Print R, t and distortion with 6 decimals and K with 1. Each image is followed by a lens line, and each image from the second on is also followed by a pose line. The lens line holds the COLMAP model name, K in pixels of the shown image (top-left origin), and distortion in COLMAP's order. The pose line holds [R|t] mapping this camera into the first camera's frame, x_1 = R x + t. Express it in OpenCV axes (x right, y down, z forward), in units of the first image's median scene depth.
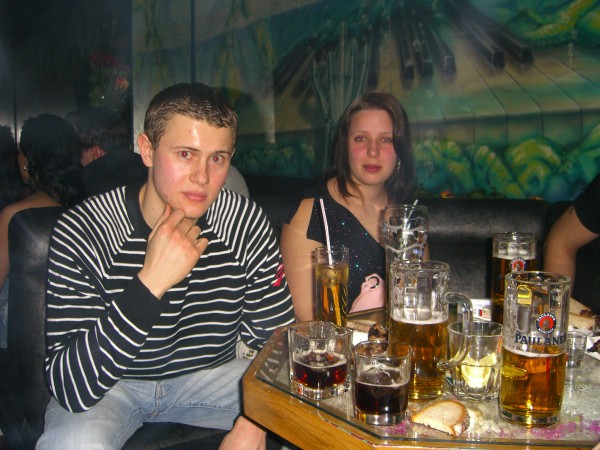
lens RADIAL K [[655.8, 0, 301.0], [0, 655.8, 224.0], [0, 0, 1]] dist [-0.127542, 0.000000]
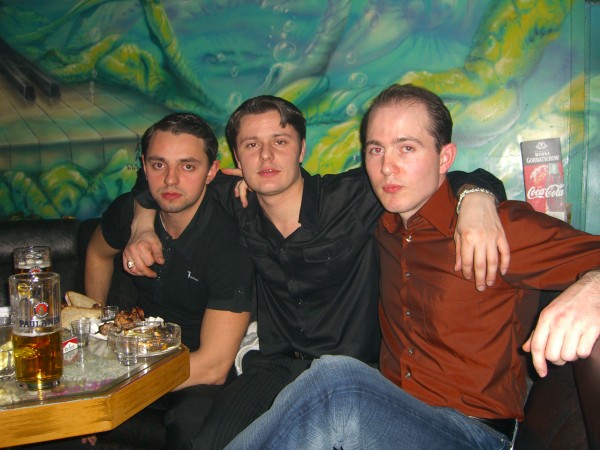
lens RADIAL K [[655.8, 0, 302.1], [0, 655.8, 222.2], [0, 0, 1]] dist [-0.127542, 0.000000]
pose [[0.793828, -0.055960, 0.605562, 0.005964], [0.077558, 0.996942, -0.009542, 0.009857], [-0.603176, 0.054541, 0.795741, -0.133182]]
